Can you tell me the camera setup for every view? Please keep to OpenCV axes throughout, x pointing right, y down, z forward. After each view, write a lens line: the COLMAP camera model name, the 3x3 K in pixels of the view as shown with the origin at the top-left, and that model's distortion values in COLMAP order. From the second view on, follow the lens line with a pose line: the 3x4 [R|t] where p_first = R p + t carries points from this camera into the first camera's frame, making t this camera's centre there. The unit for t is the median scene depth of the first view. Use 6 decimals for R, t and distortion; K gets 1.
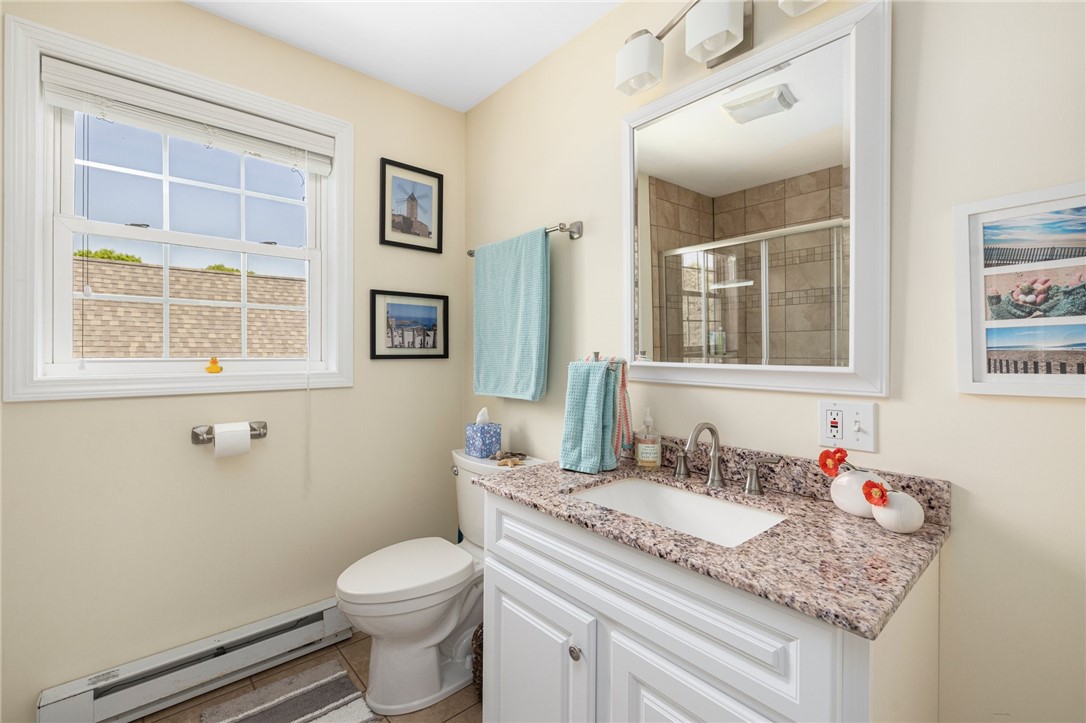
lens RADIAL K [[454.9, 0, 542.2], [0, 454.9, 360.7], [0, 0, 1]] dist [-0.001963, 0.000038]
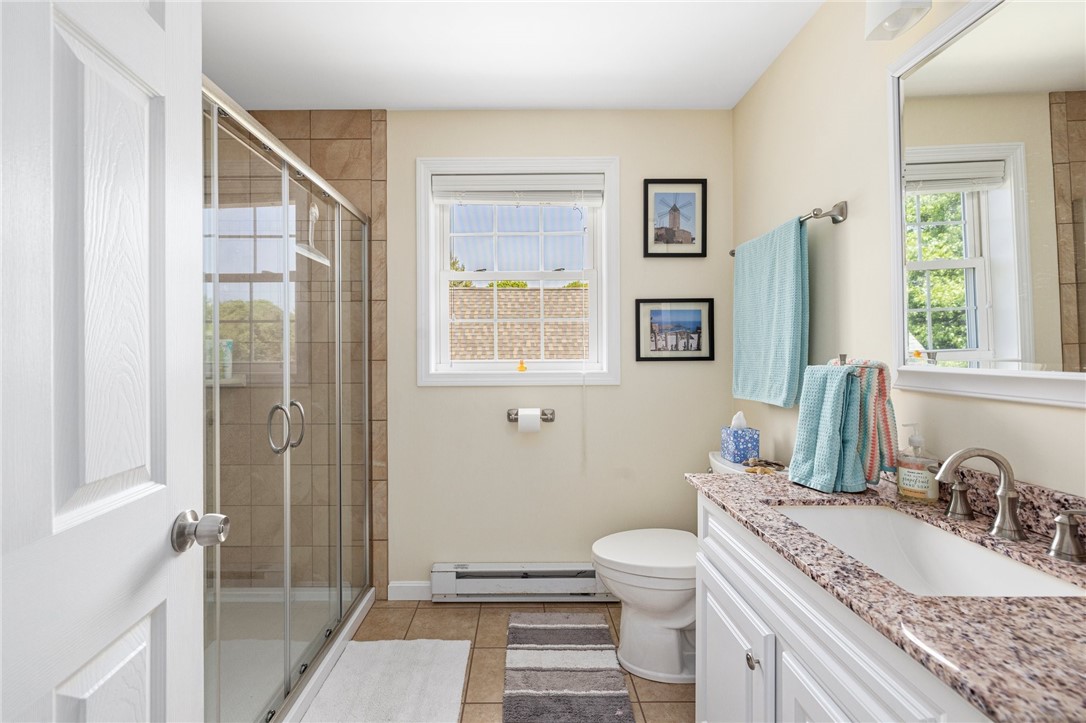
lens RADIAL K [[454.9, 0, 538.9], [0, 454.9, 365.5], [0, 0, 1]] dist [-0.001963, 0.000038]
pose [[0.775342, 0.009509, -0.631470, 0.191022], [-0.004550, 0.999945, 0.009471, -0.003045], [0.631525, -0.004470, 0.775342, -0.029265]]
